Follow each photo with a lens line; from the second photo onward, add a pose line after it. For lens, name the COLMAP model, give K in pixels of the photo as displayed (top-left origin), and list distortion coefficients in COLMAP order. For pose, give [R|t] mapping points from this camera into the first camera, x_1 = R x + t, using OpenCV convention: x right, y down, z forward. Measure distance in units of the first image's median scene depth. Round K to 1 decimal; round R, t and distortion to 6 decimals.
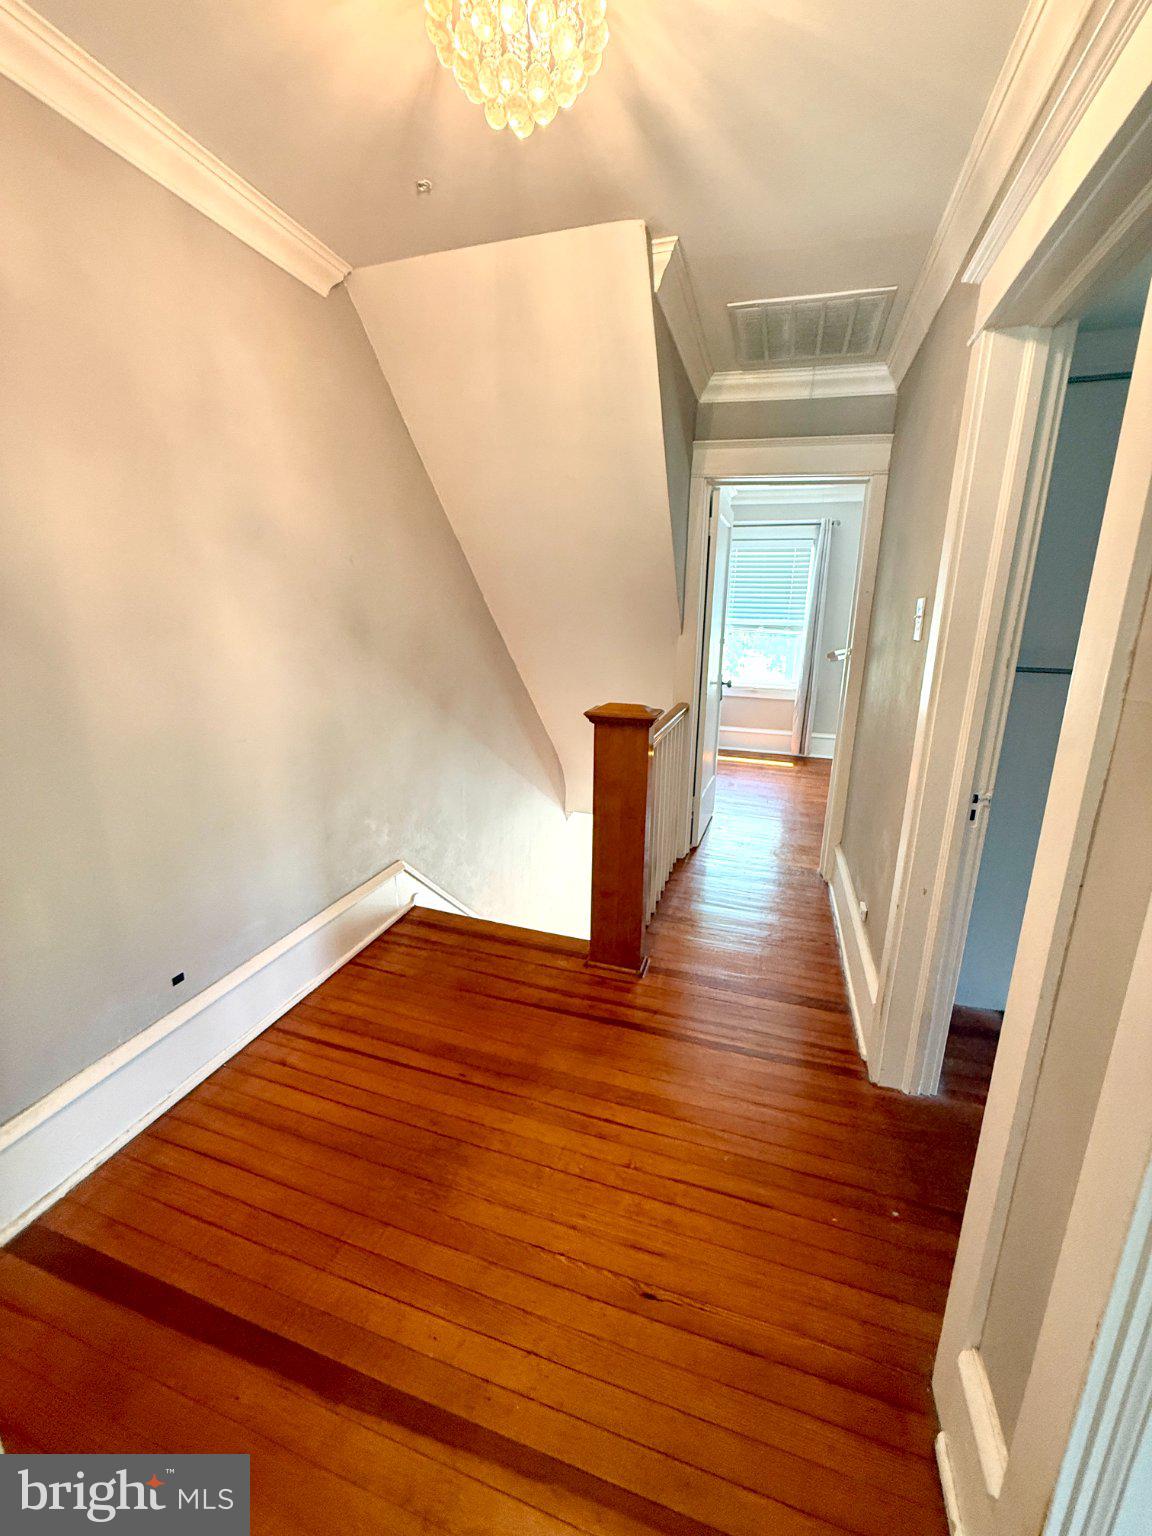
lens RADIAL K [[614.0, 0, 583.6], [0, 614.0, 756.8], [0, 0, 1]] dist [0.001592, -0.000841]
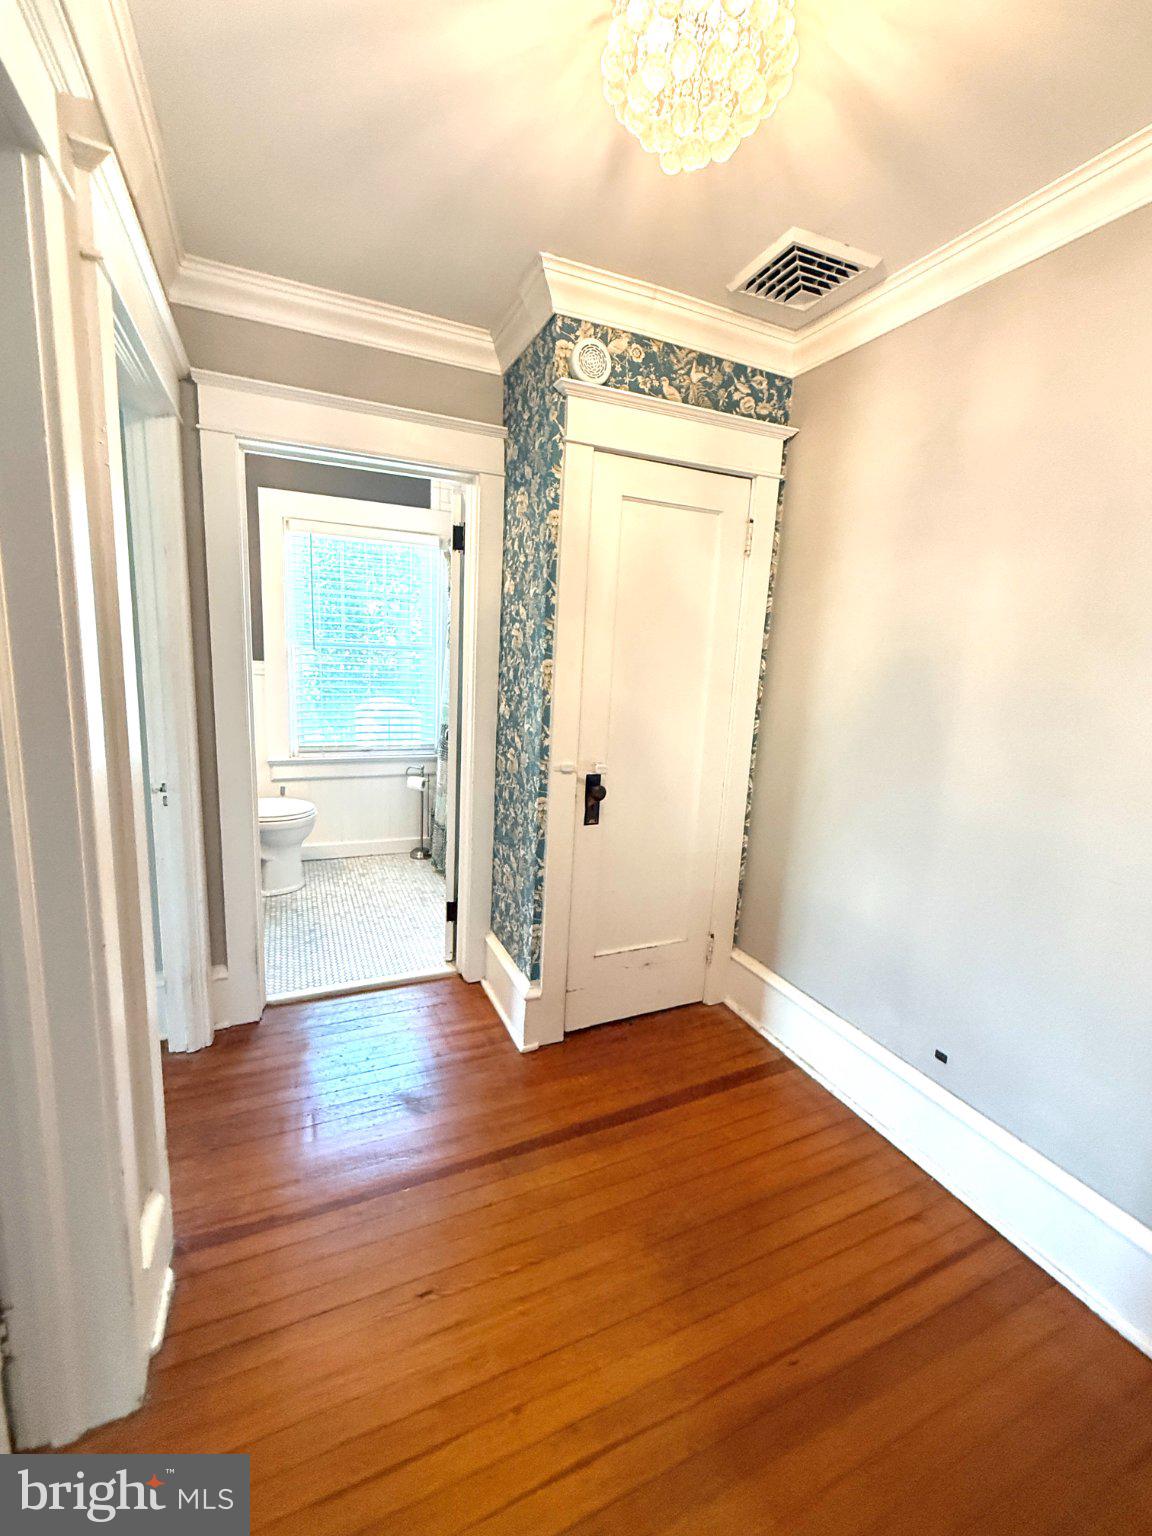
lens RADIAL K [[614.0, 0, 566.4], [0, 614.0, 765.5], [0, 0, 1]] dist [0.001592, -0.000841]
pose [[-0.749031, 0.071752, -0.658639, 0.426995], [-0.222725, 0.908992, 0.352317, -0.289102], [0.623977, 0.410591, -0.664882, 1.134425]]
